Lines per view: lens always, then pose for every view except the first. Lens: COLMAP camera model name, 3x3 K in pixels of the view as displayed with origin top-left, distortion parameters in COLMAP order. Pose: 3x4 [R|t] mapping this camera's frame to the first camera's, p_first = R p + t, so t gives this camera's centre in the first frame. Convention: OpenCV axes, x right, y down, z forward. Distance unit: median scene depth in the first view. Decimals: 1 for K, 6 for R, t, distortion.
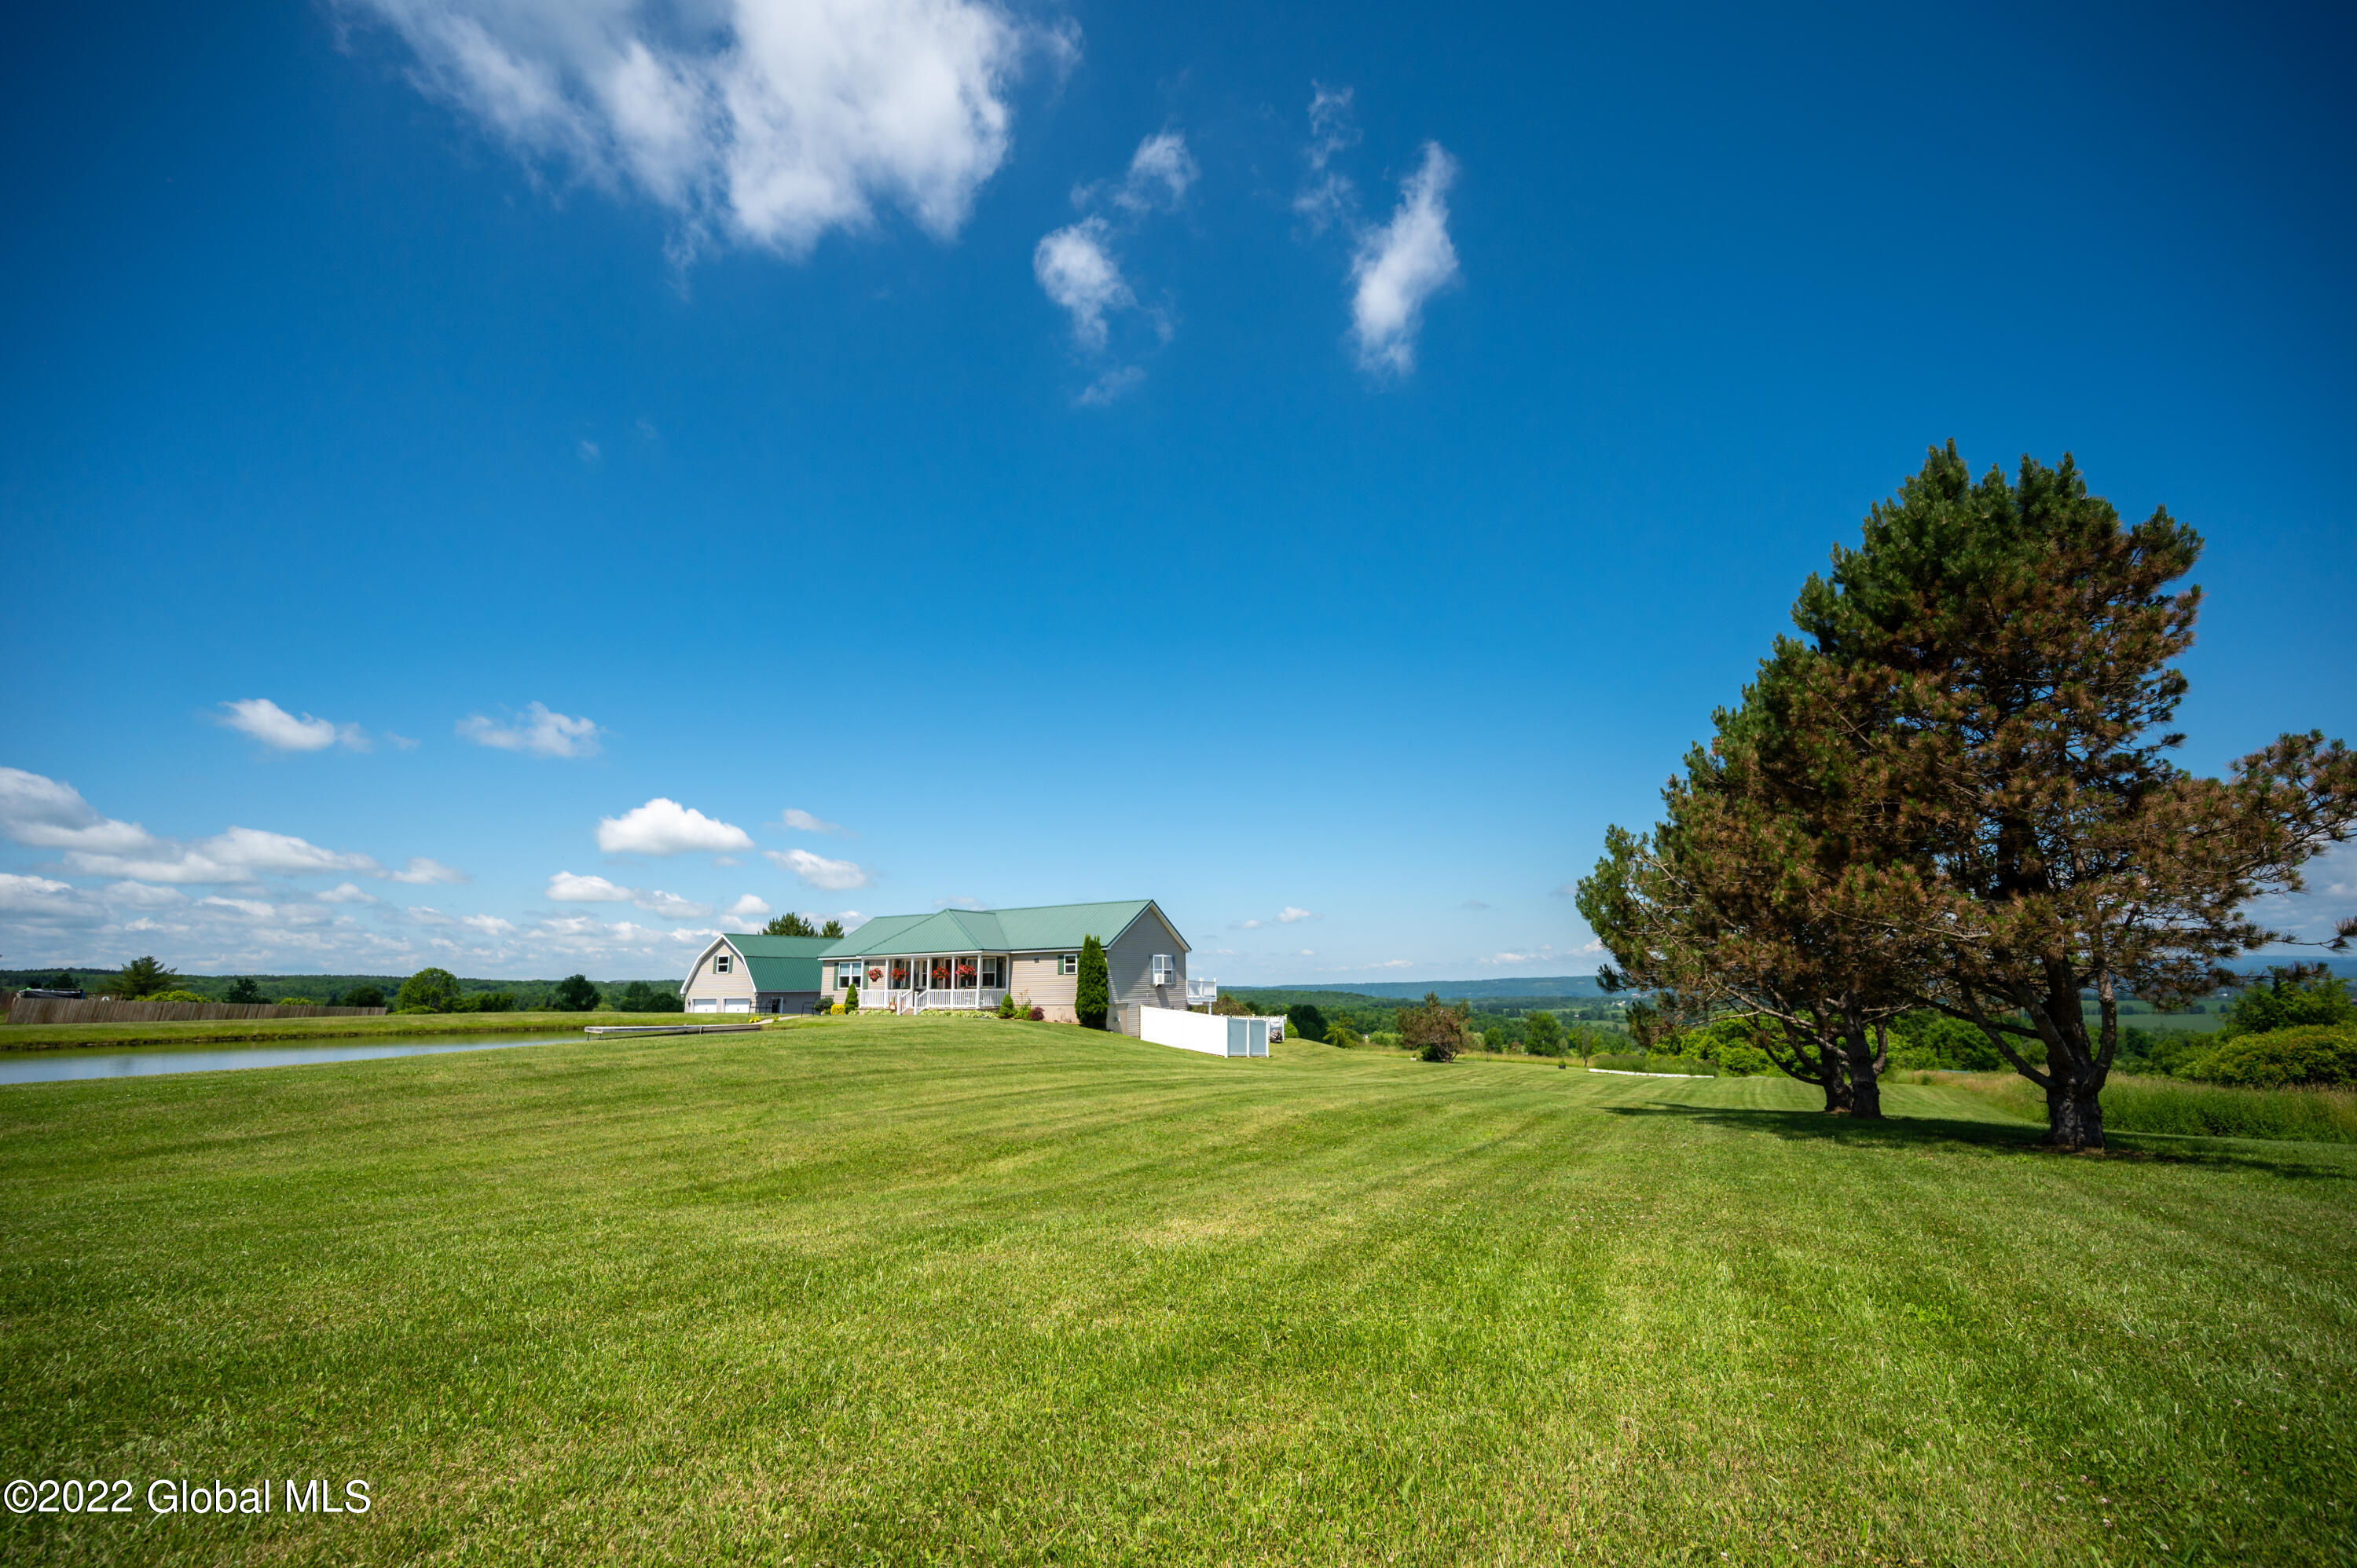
lens RADIAL K [[930.6, 0, 1180.1], [0, 930.6, 790.5], [0, 0, 1]] dist [0.002495, 0.000344]
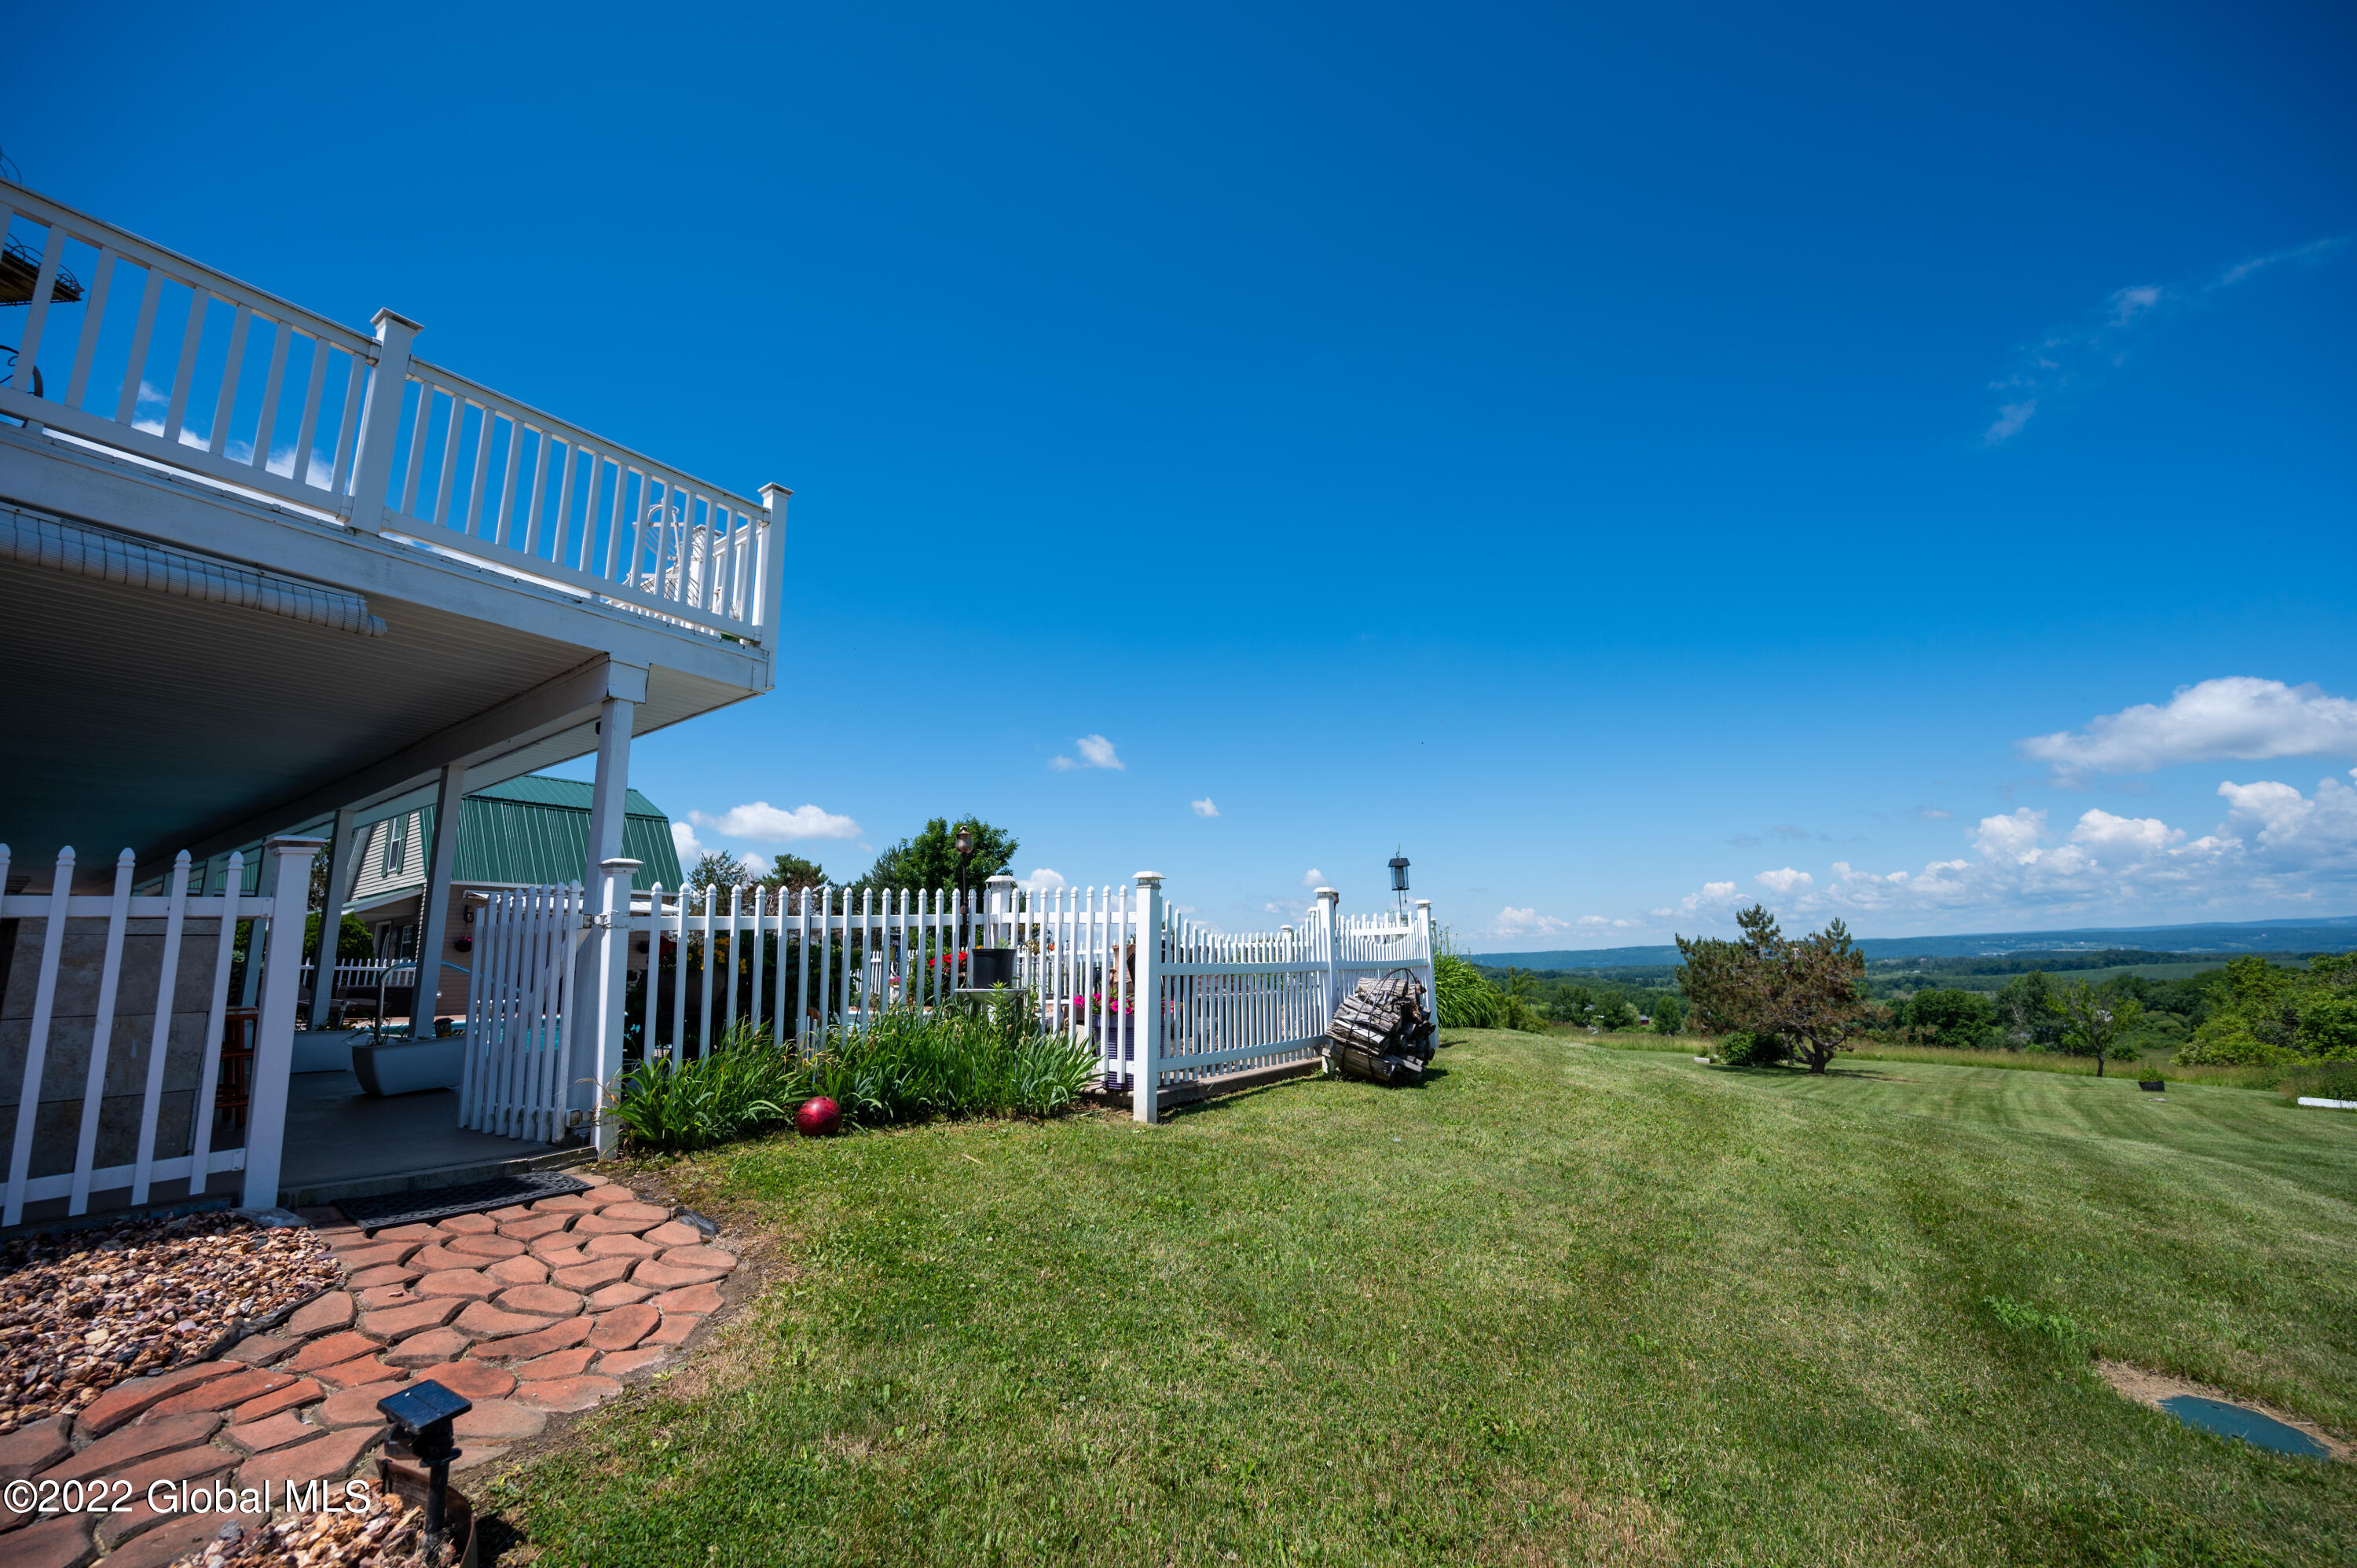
lens RADIAL K [[930.6, 0, 1180.1], [0, 930.6, 790.5], [0, 0, 1]] dist [0.002495, 0.000344]
pose [[0.993695, -0.030254, -0.107960, 0.110956], [0.033108, 0.999145, 0.024744, 0.283027], [0.107119, -0.028163, 0.993847, 1.085983]]
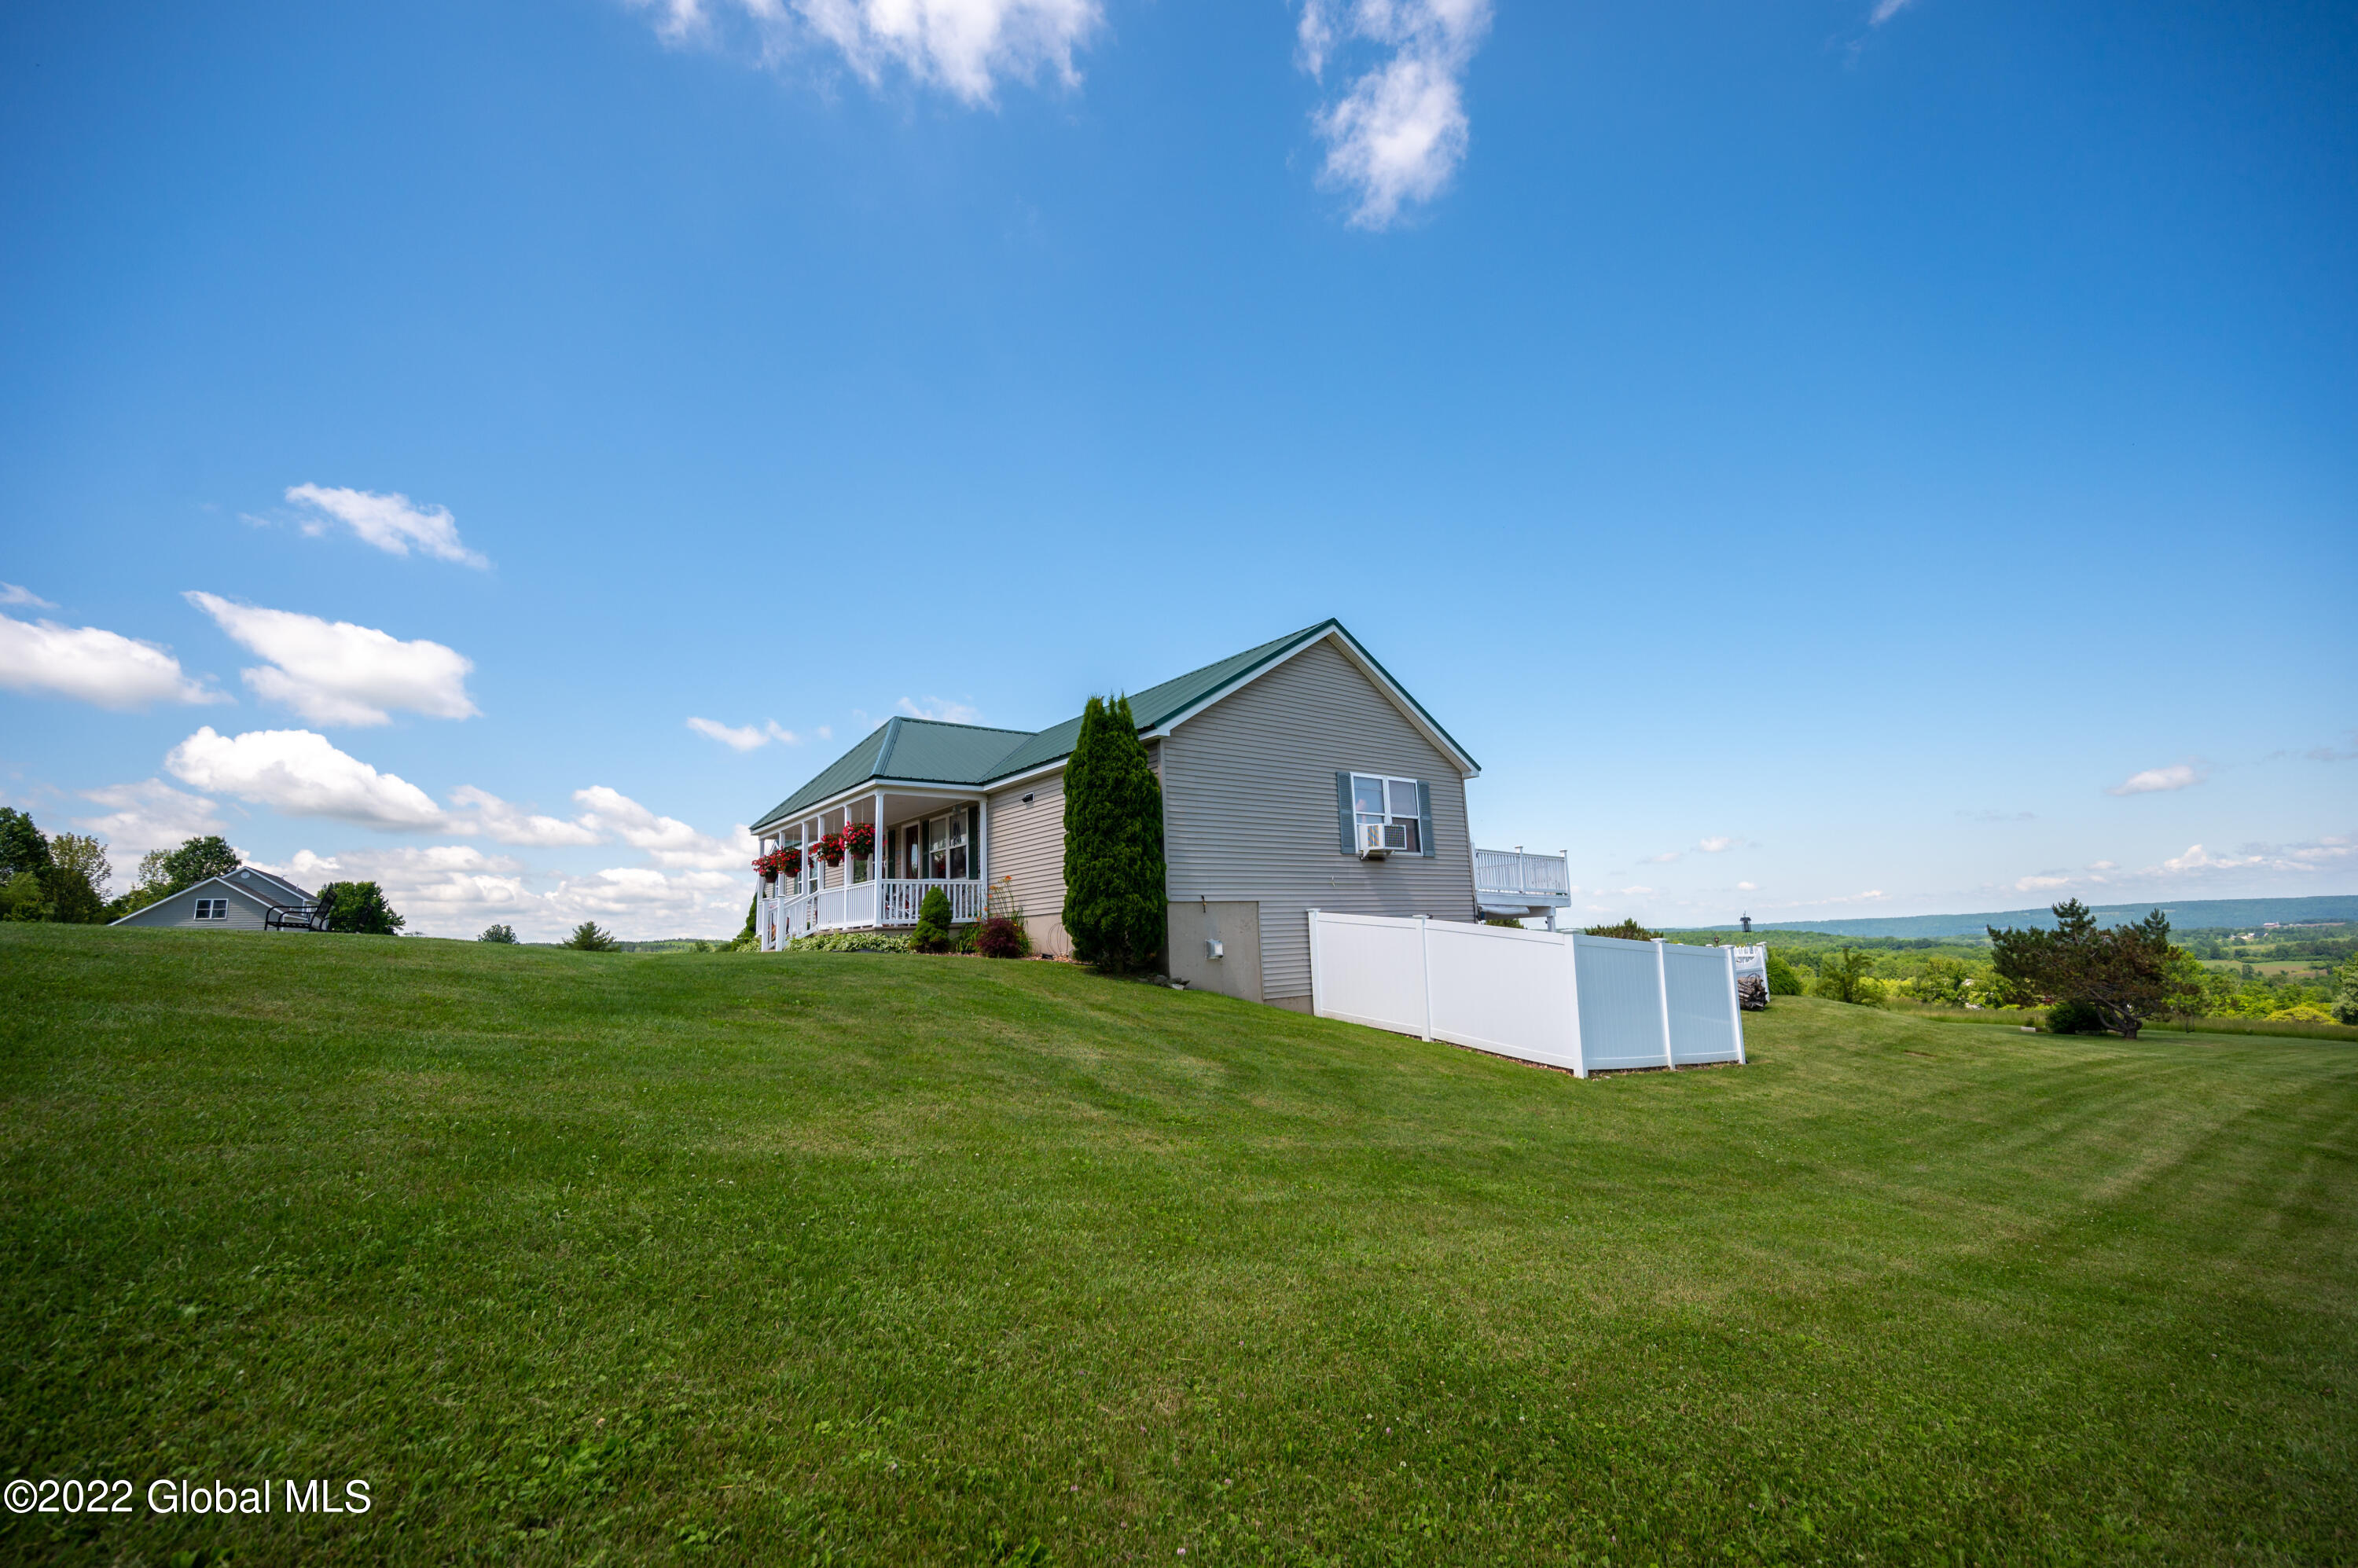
lens RADIAL K [[931.0, 0, 1180.6], [0, 931.0, 790.6], [0, 0, 1]] dist [0.002495, 0.000344]
pose [[0.918313, -0.082270, -0.387211, 0.047396], [0.102696, 0.994187, 0.032324, 0.168660], [0.382301, -0.069449, 0.921424, 0.659788]]
